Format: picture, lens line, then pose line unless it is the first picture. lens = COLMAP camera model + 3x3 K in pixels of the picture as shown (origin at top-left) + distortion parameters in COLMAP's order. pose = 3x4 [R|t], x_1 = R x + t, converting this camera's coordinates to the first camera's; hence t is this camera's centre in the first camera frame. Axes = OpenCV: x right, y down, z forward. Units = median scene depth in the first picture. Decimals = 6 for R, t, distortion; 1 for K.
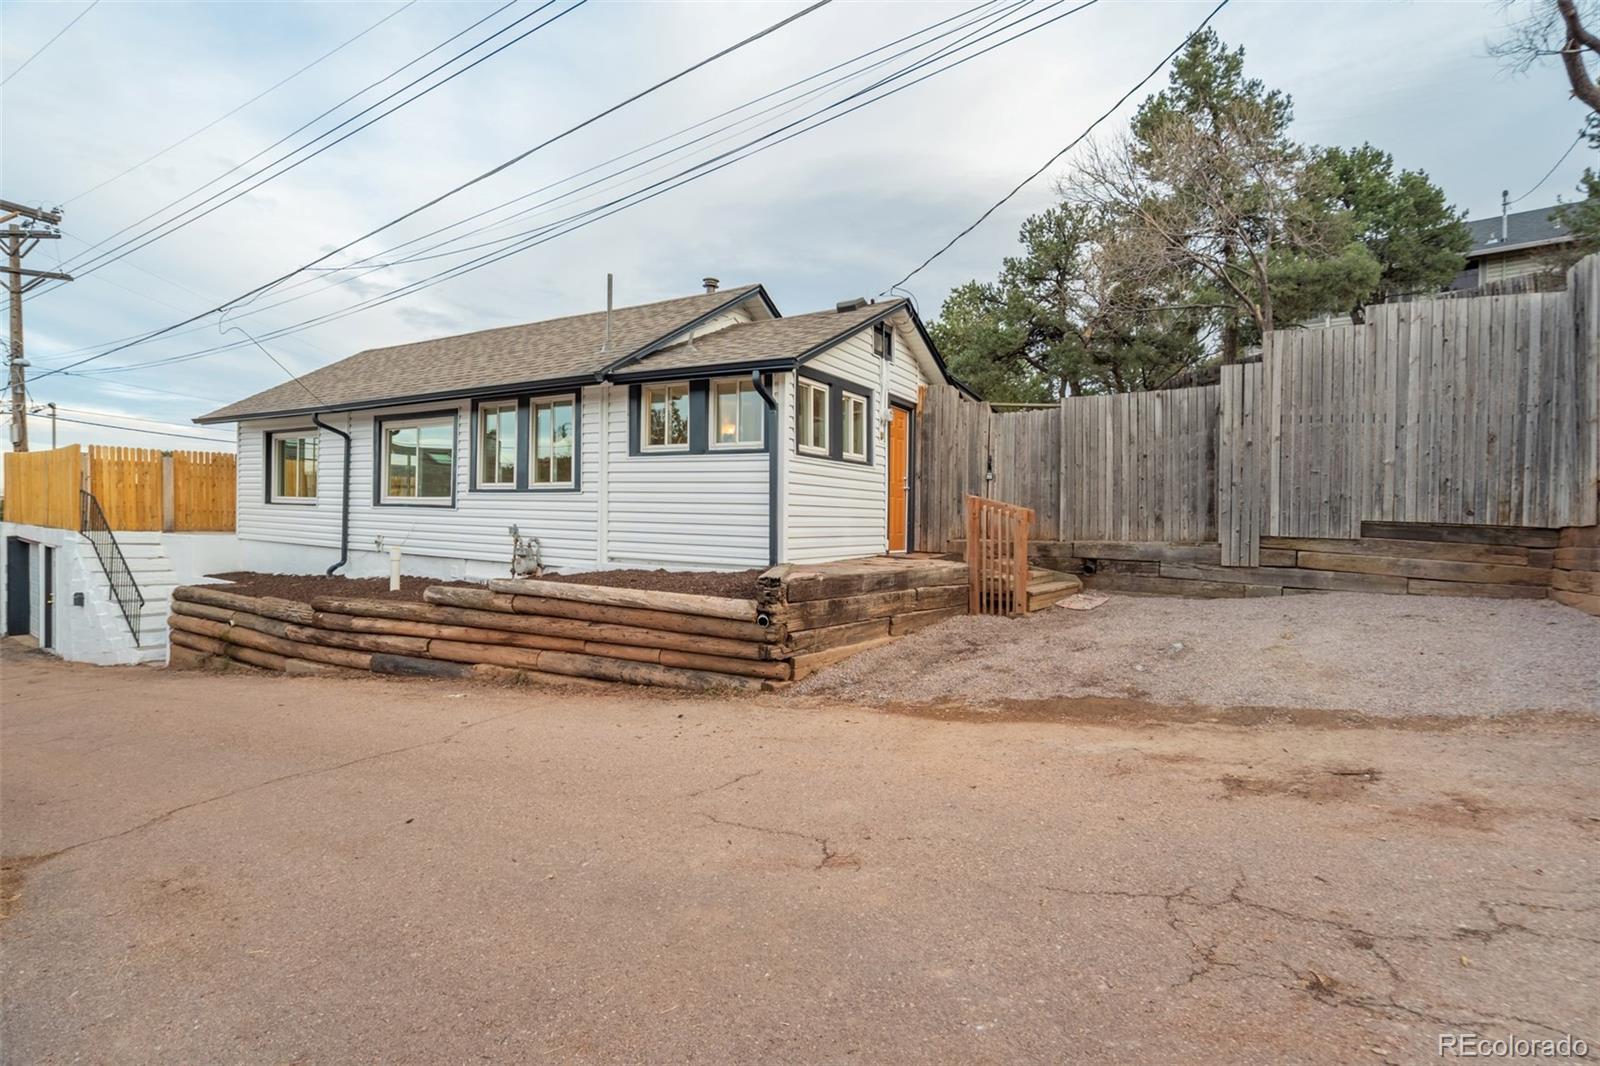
lens RADIAL K [[715.1, 0, 800.0], [0, 715.1, 533.0], [0, 0, 1]] dist [0.031420, 0.000101]
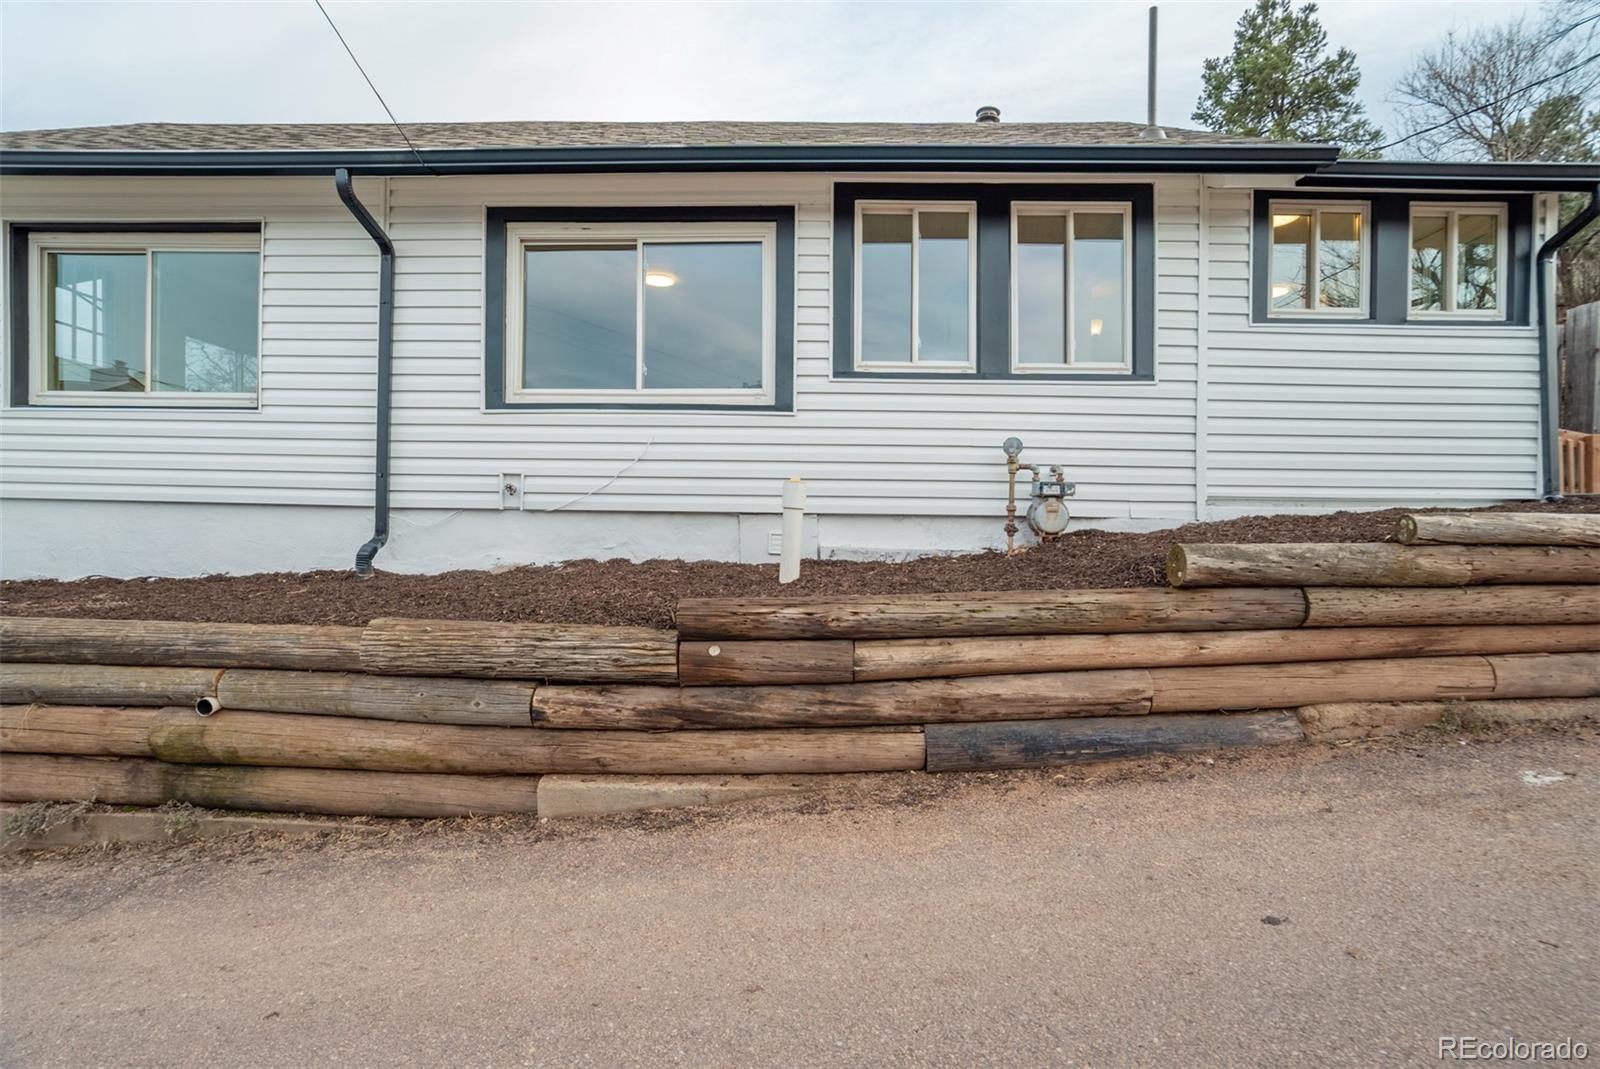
lens RADIAL K [[719.7, 0, 800.0], [0, 719.7, 534.5], [0, 0, 1]] dist [-0.033791, 0.000199]
pose [[0.864286, -0.016423, 0.502732, -0.766704], [0.020368, 0.999790, -0.002354, 0.053434], [-0.502588, 0.012274, 0.864439, 0.623997]]
